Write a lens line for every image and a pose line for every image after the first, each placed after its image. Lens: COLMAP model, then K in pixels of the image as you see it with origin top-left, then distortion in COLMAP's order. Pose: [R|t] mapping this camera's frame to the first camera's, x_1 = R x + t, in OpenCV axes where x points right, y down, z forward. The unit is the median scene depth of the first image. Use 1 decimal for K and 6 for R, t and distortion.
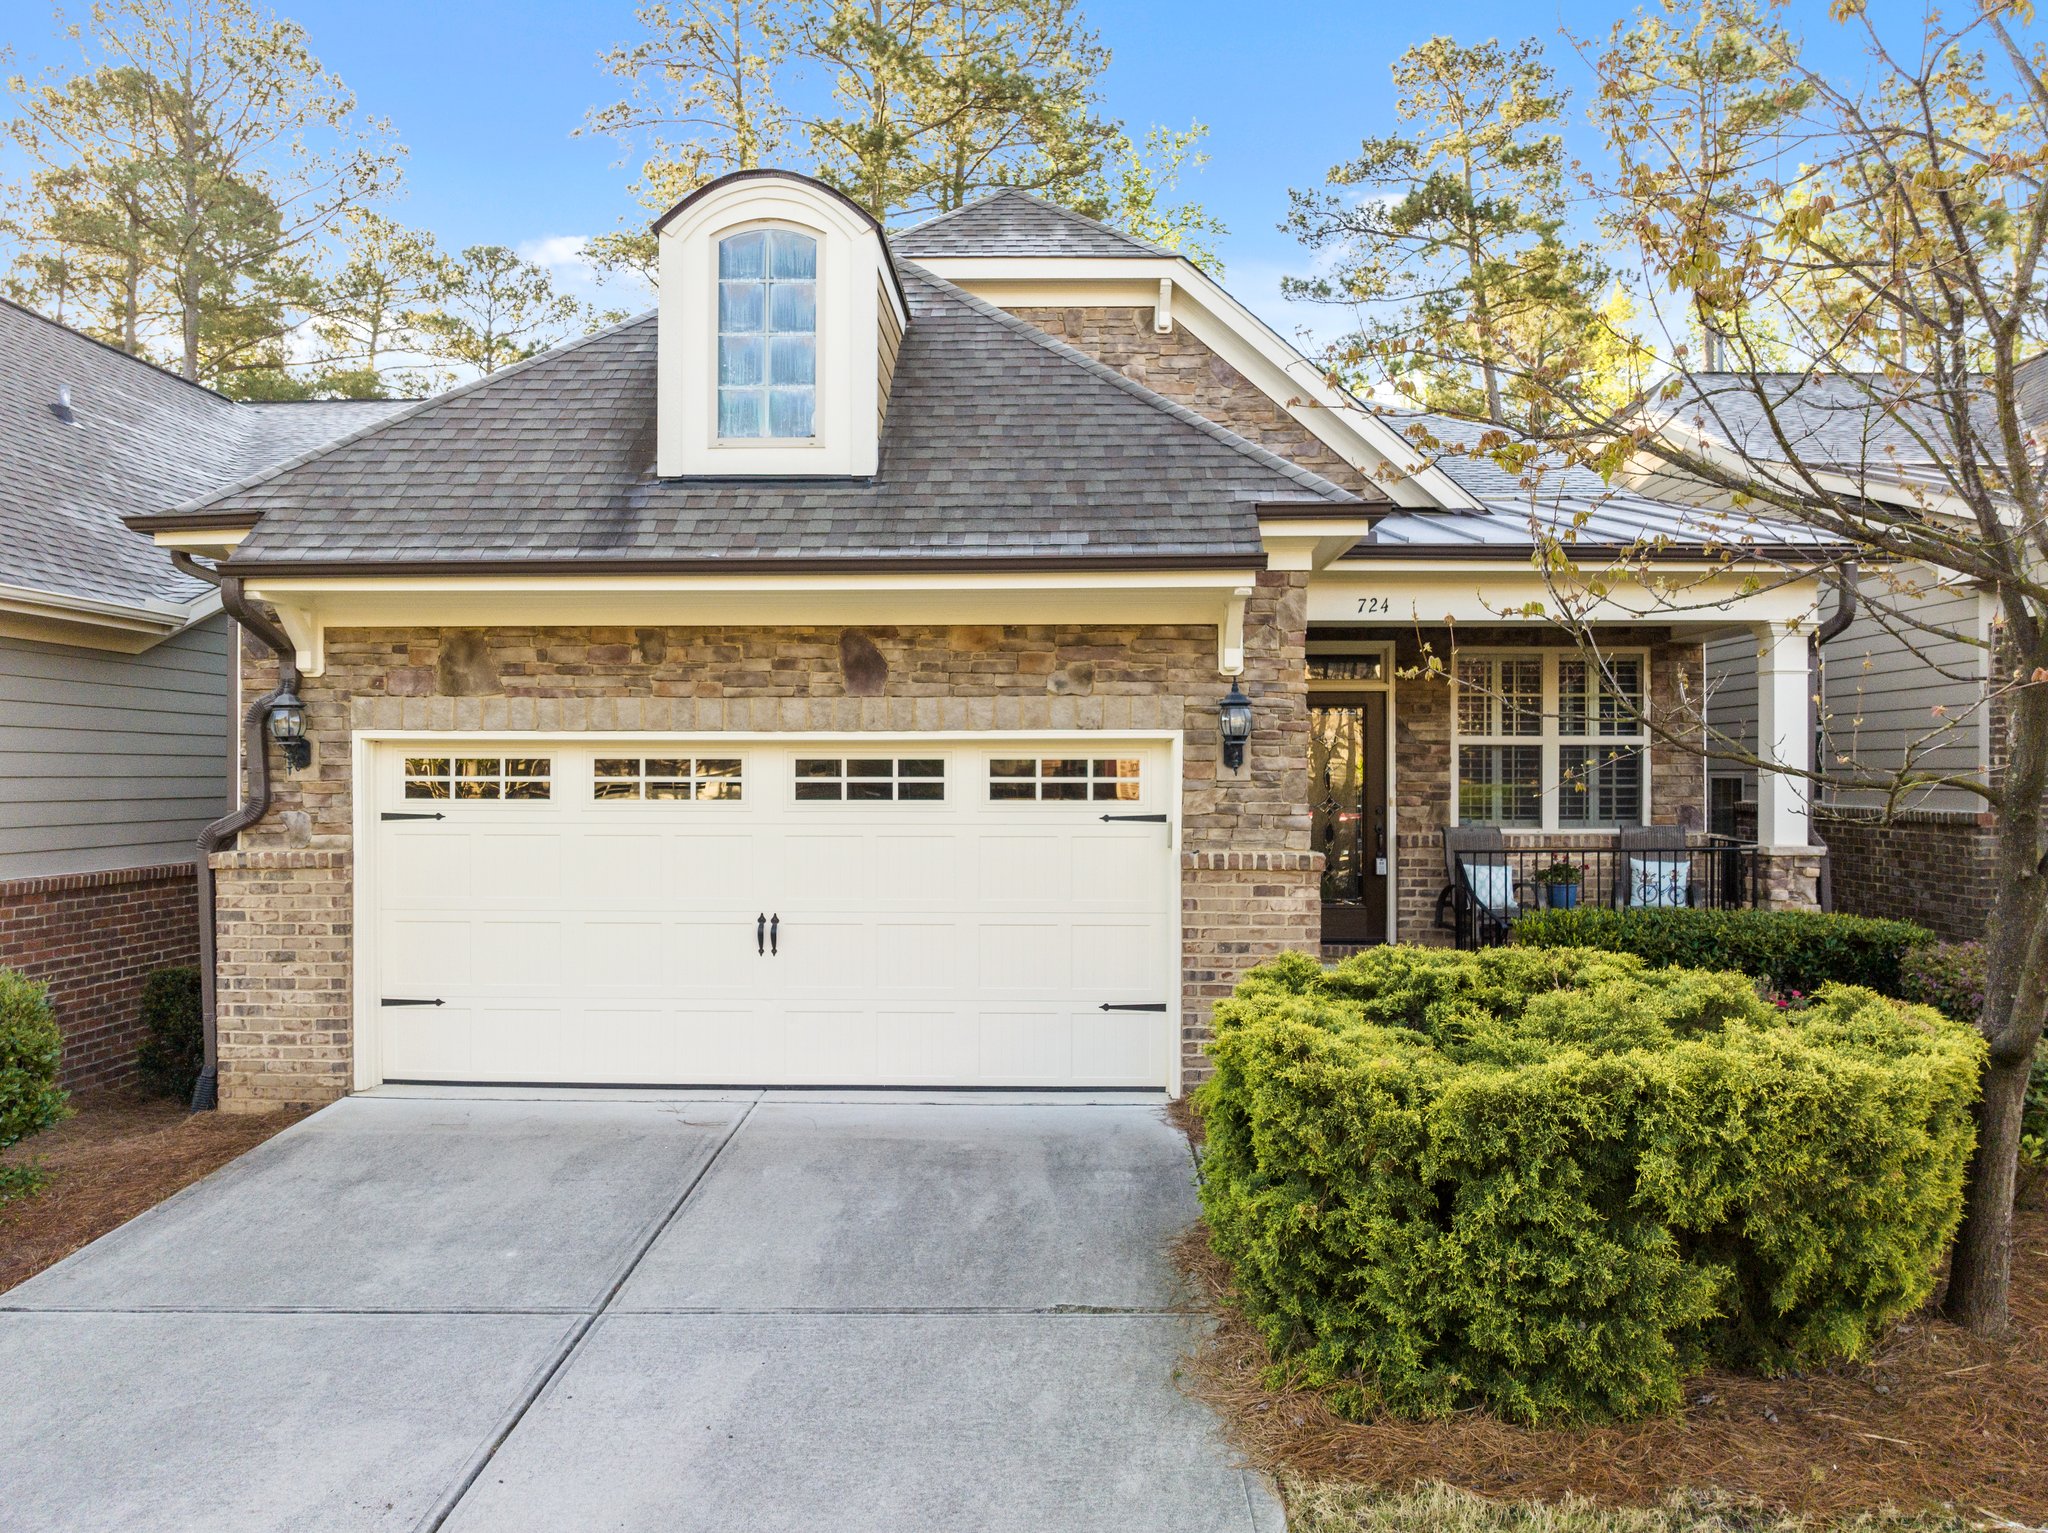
lens RADIAL K [[1475.0, 0, 1060.7], [0, 1475.0, 782.4], [0, 0, 1]] dist [-0.040189, 0.002361]
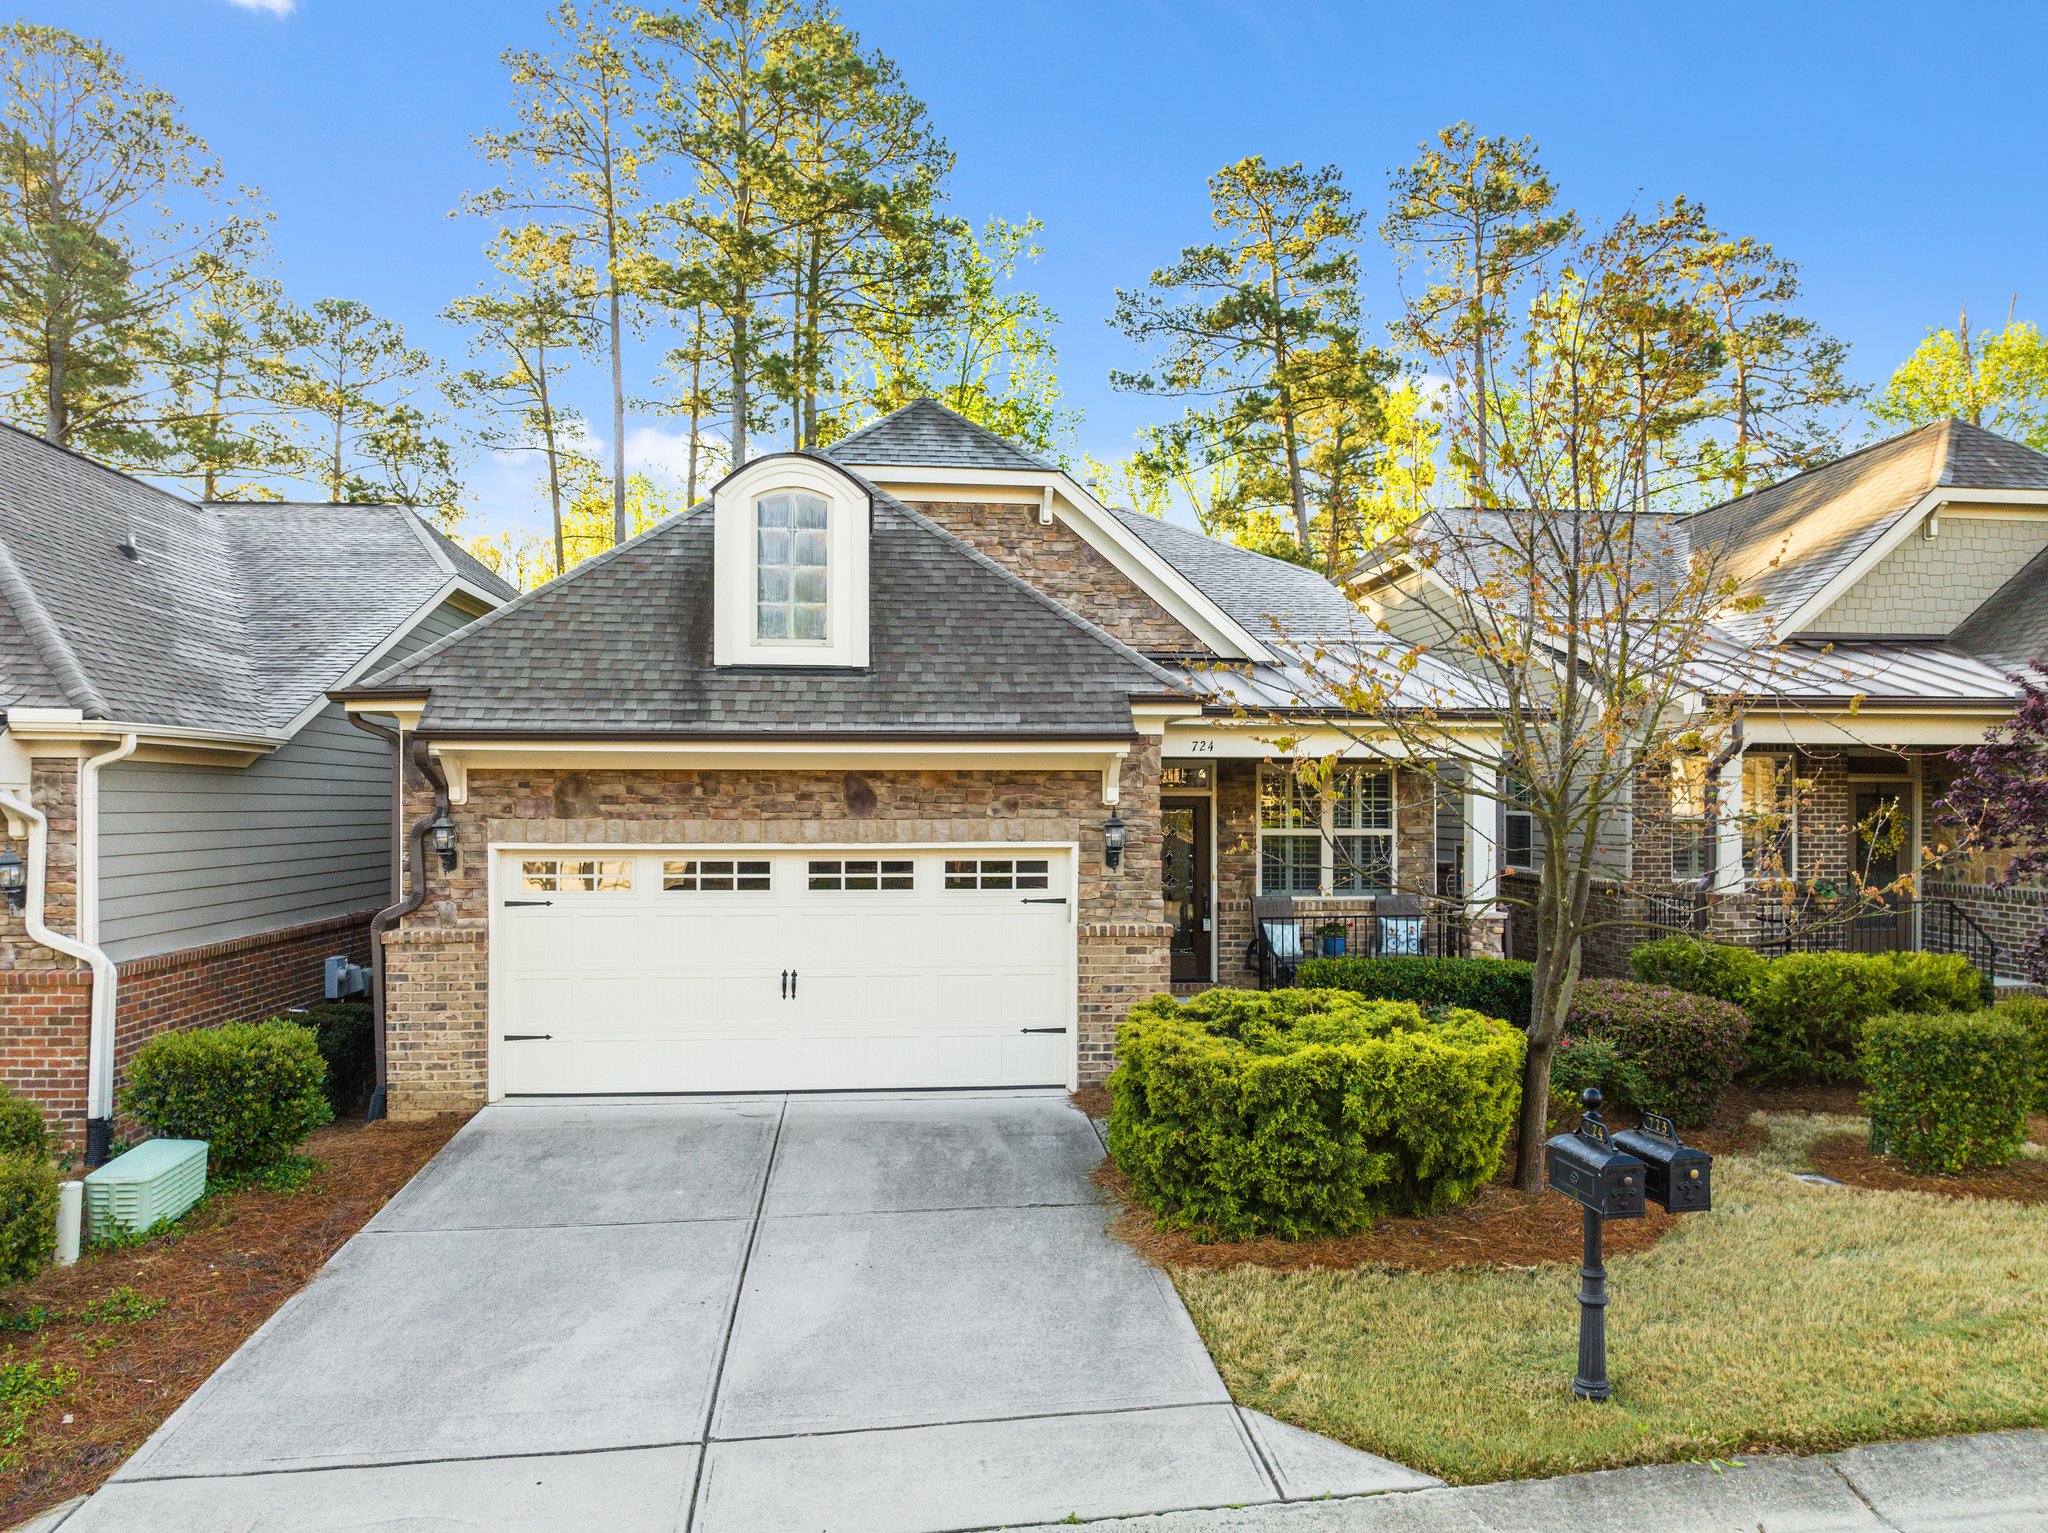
lens RADIAL K [[1475.0, 0, 1084.3], [0, 1475.0, 802.5], [0, 0, 1]] dist [-0.040189, 0.002361]
pose [[0.990163, 0.001098, 0.139916, -0.117955], [-0.000358, 0.999986, -0.005316, -0.067091], [-0.139920, 0.005214, 0.990149, -0.464346]]
